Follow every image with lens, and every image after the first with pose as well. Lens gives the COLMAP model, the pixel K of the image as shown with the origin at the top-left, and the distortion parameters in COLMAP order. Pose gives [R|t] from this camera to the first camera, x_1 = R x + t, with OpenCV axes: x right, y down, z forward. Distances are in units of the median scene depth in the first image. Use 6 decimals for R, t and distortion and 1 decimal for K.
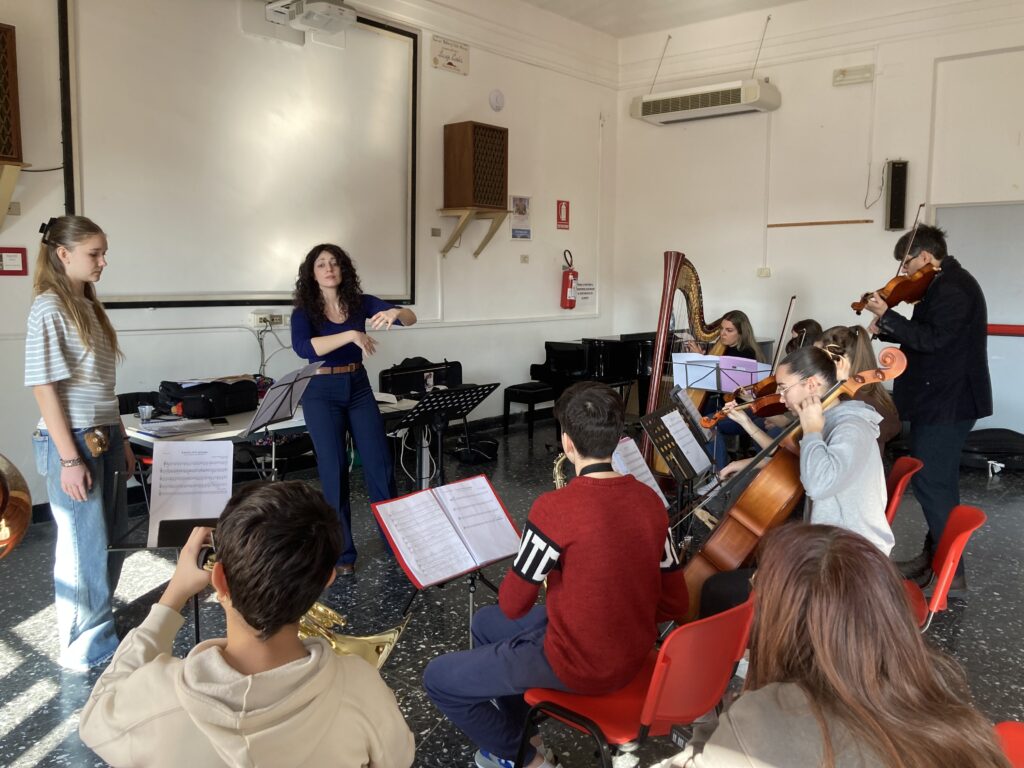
lens RADIAL K [[850.4, 0, 512.6], [0, 850.4, 384.6], [0, 0, 1]] dist [-0.013667, -0.012734]
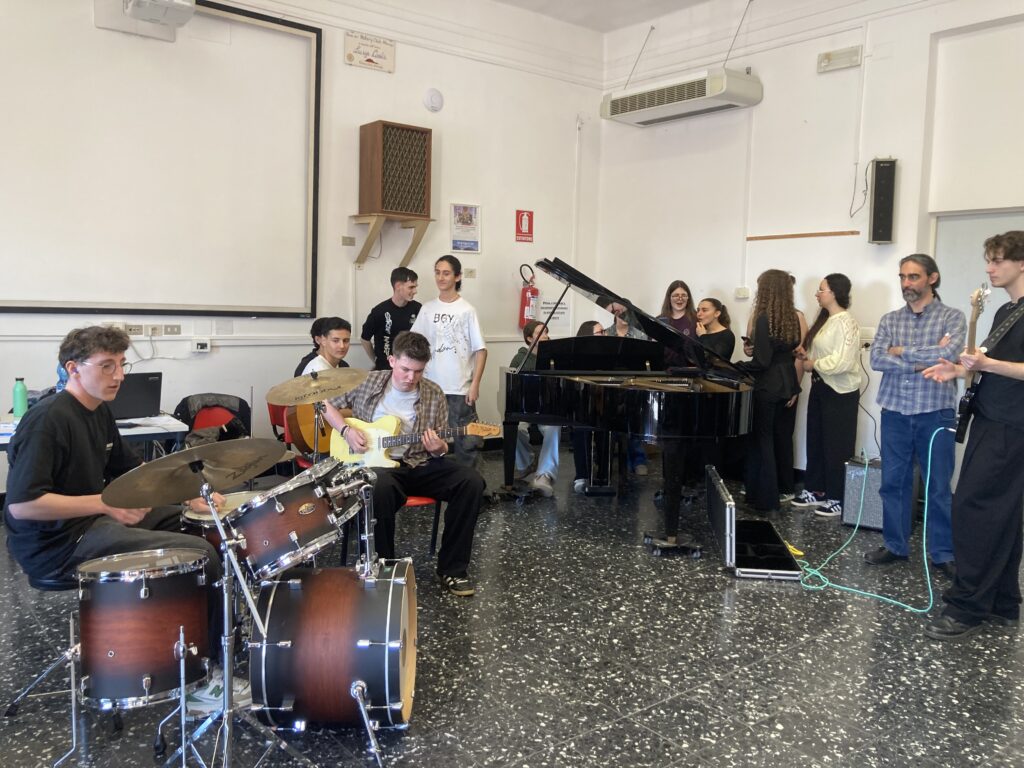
lens RADIAL K [[850.4, 0, 512.0], [0, 850.4, 380.5], [0, 0, 1]] dist [-0.013667, -0.012734]
pose [[0.980723, 0.039133, -0.191442, 0.255002], [-0.045368, 0.998569, -0.028296, -0.009451], [0.190061, 0.036436, 0.981096, 0.125678]]
